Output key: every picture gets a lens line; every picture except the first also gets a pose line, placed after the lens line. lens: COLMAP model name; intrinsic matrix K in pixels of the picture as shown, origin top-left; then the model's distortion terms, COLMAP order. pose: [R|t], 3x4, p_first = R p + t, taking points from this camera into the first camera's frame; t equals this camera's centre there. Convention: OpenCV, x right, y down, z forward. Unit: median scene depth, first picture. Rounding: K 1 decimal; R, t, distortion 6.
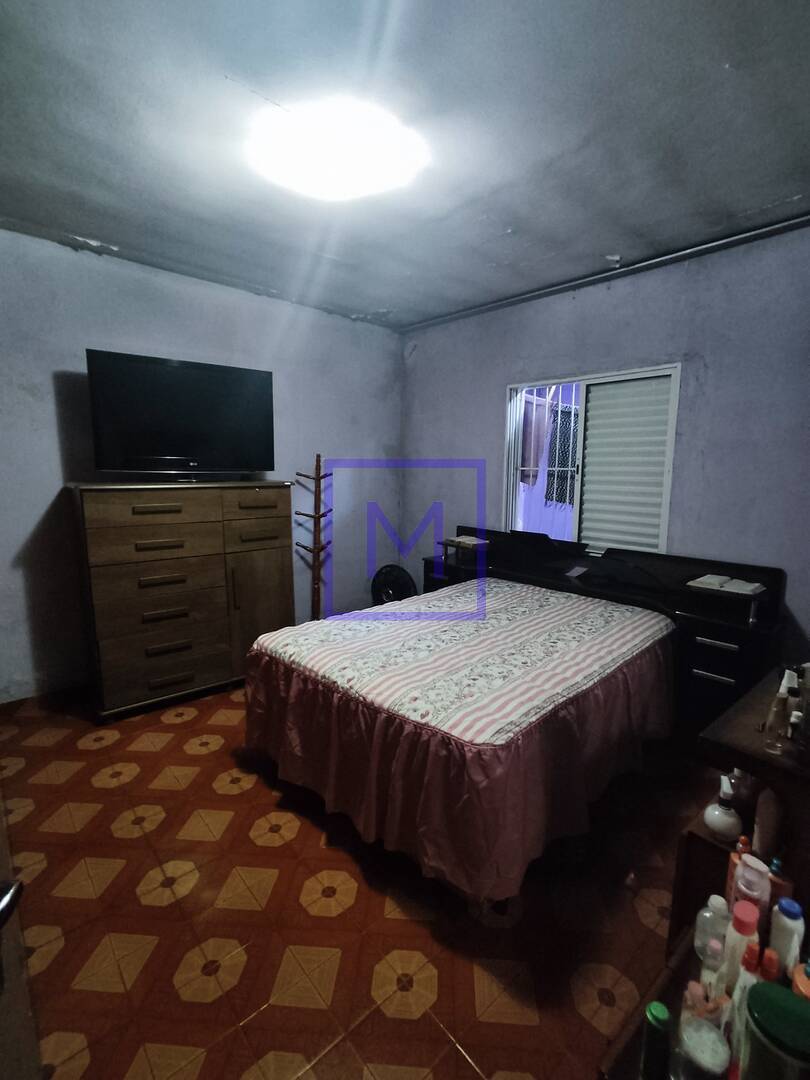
lens RADIAL K [[497.2, 0, 418.3], [0, 497.2, 539.7], [0, 0, 1]] dist [-0.005394, -0.000609]
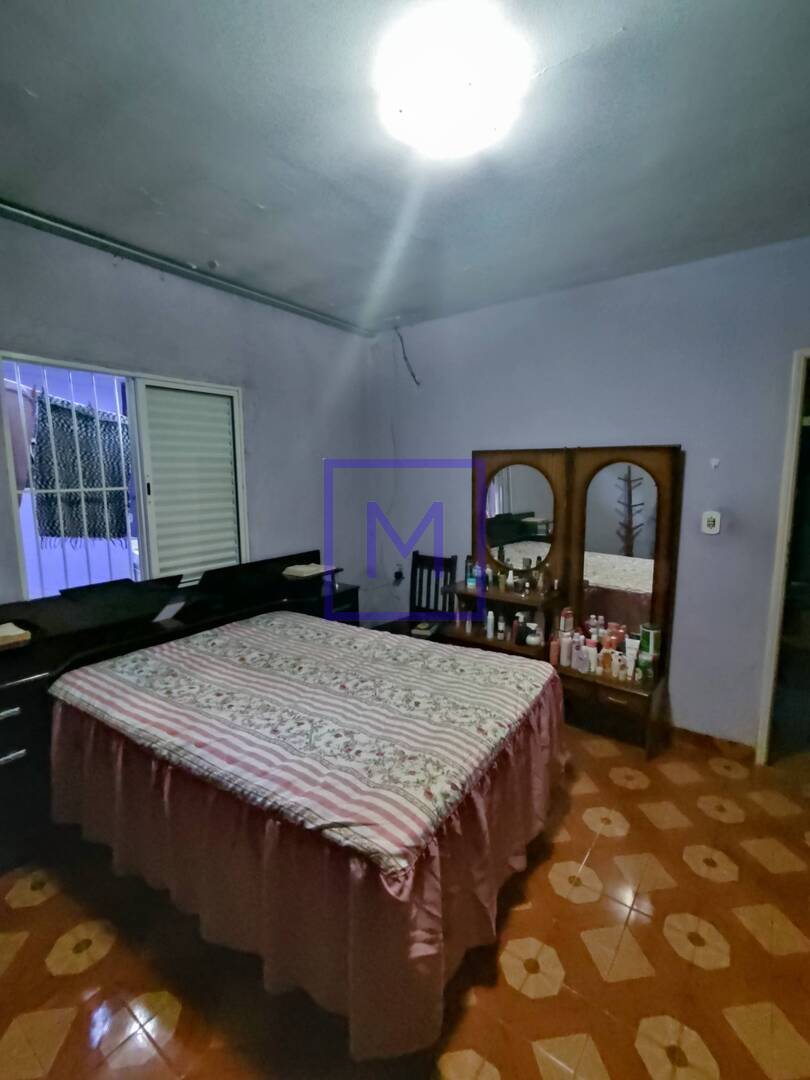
lens RADIAL K [[497.2, 0, 418.3], [0, 497.2, 539.7], [0, 0, 1]] dist [-0.005394, -0.000609]
pose [[-0.206305, -0.144056, 0.967825, -0.623367], [0.145272, 0.973632, 0.175887, -0.155613], [-0.967644, 0.176884, -0.179938, 0.823644]]
